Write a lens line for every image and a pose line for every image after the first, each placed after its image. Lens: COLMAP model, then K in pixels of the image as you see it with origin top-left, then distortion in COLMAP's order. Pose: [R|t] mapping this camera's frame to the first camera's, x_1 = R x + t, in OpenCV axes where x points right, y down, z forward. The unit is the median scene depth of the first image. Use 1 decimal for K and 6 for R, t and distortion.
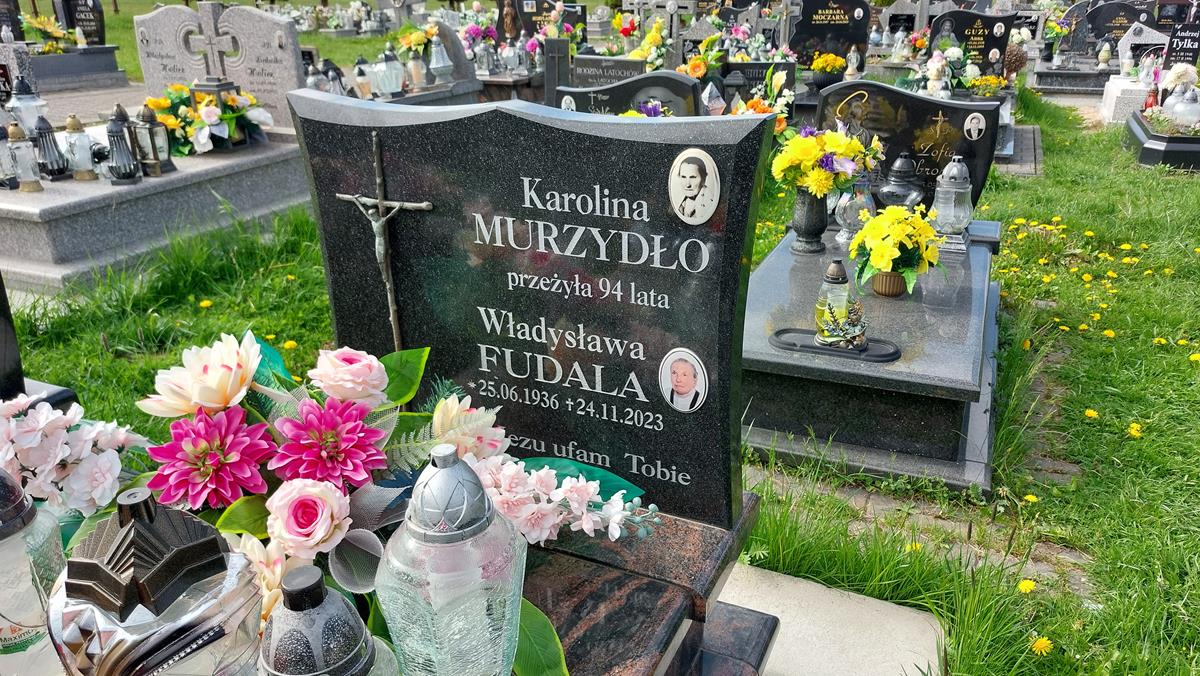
lens RADIAL K [[895.7, 0, 616.1], [0, 895.7, 334.4], [0, 0, 1]] dist [0.093599, -0.115657]
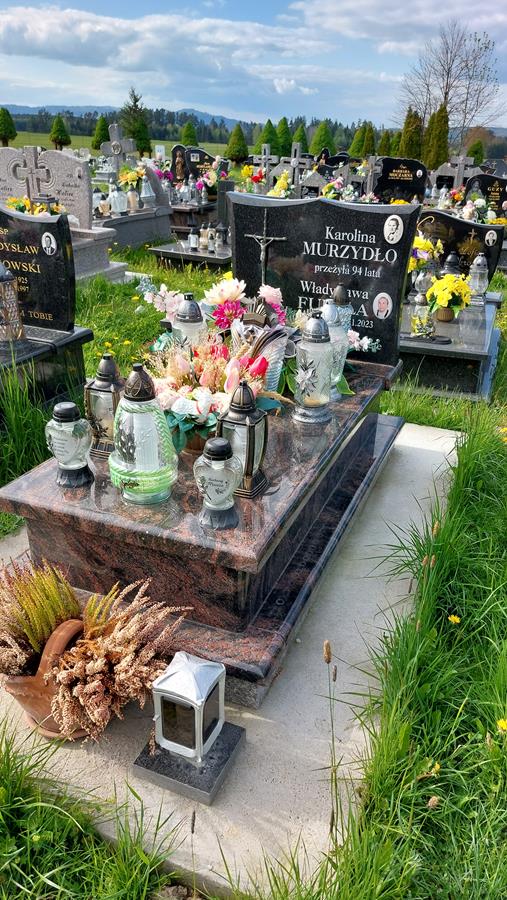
lens RADIAL K [[687.2, 0, 272.4], [0, 687.2, 462.1], [0, 0, 1]] dist [0.101670, -0.119659]
pose [[0.996756, 0.012340, 0.079530, -0.114344], [-0.017070, 0.998107, 0.059077, 0.110785], [-0.078650, -0.060243, 0.995080, -0.297414]]
